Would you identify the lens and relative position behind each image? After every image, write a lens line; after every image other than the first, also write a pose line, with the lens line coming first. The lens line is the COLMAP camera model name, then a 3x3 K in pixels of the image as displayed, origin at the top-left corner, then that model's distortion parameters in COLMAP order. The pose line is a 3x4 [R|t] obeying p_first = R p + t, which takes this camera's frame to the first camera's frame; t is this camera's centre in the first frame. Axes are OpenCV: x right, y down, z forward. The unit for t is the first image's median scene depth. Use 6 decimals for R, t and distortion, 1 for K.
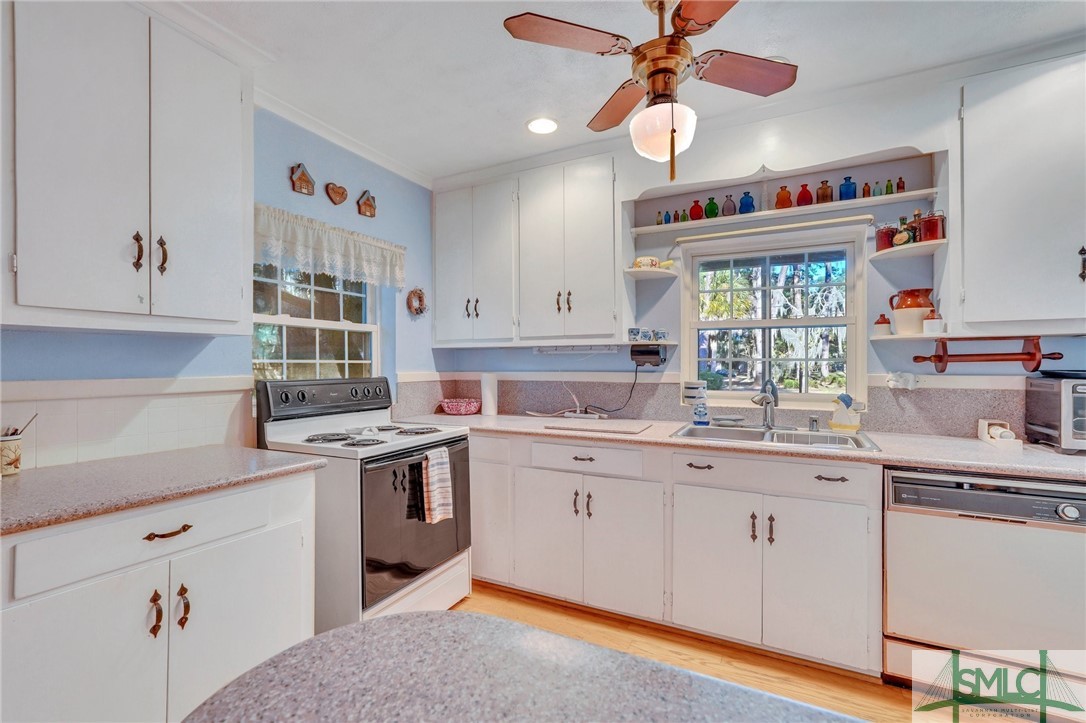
lens RADIAL K [[484.2, 0, 542.6], [0, 484.2, 358.0], [0, 0, 1]] dist [-0.014813, 0.004669]
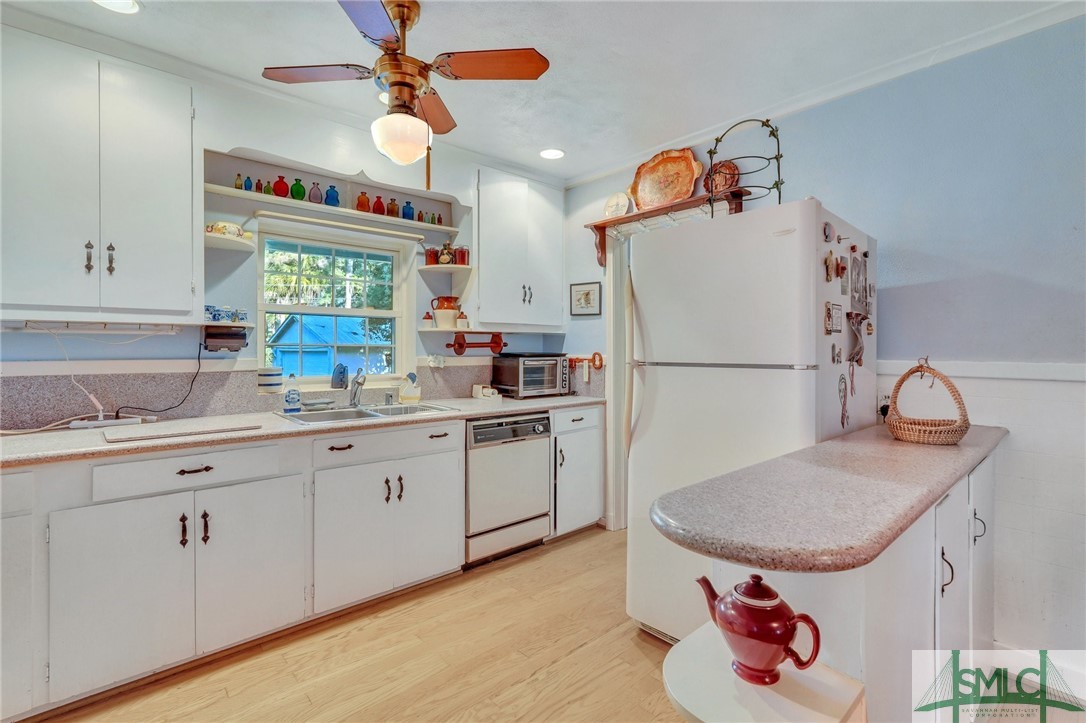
lens RADIAL K [[484.2, 0, 526.2], [0, 484.2, 353.0], [0, 0, 1]] dist [-0.014813, 0.004669]
pose [[0.381574, -0.006263, 0.924317, -0.427027], [-0.009936, 0.999891, 0.010876, 0.005900], [-0.924285, -0.013334, 0.381471, 0.221682]]
